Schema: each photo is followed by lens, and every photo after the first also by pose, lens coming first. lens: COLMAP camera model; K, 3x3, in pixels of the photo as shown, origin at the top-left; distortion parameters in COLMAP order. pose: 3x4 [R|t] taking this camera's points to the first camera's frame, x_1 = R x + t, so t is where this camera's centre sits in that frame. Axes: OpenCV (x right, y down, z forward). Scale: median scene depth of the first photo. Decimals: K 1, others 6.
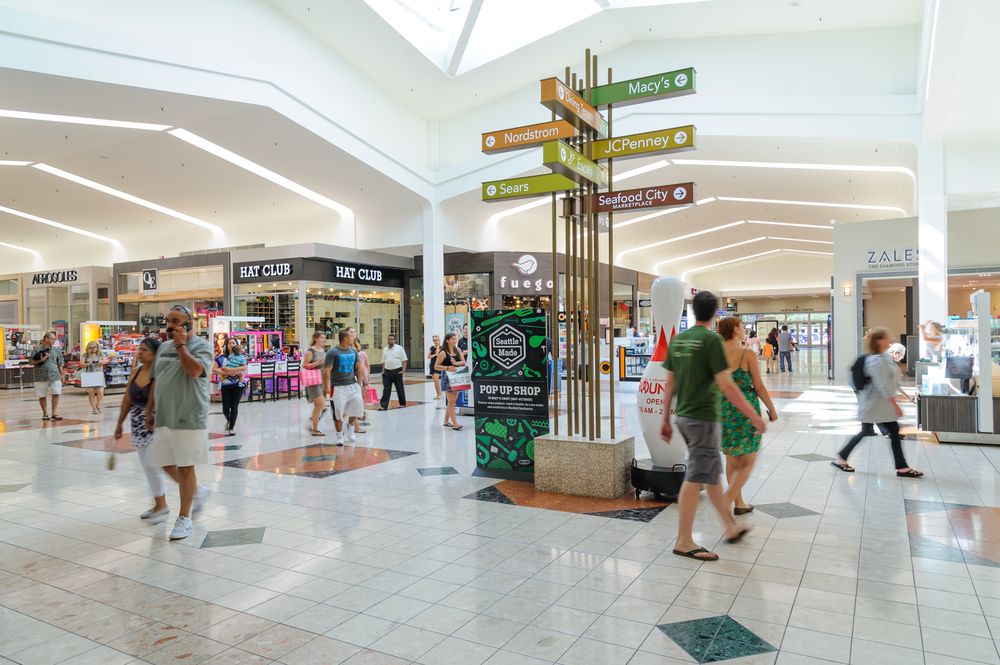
lens RADIAL K [[664.1, 0, 500.2], [0, 664.1, 336.6], [0, 0, 1]] dist [0.025270, -0.001002]
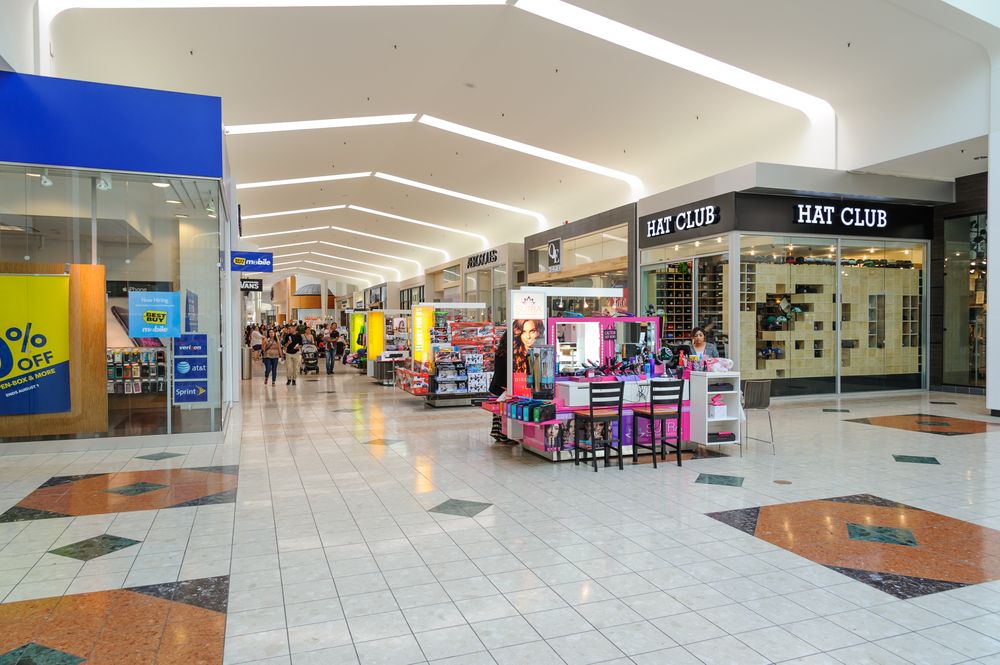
lens RADIAL K [[664.1, 0, 500.5], [0, 664.1, 339.6], [0, 0, 1]] dist [0.025270, -0.001002]
pose [[0.770407, 0.020642, -0.637218, -0.072664], [-0.005302, 0.999649, 0.025972, -0.001888], [0.637530, -0.016631, 0.770246, 0.383395]]
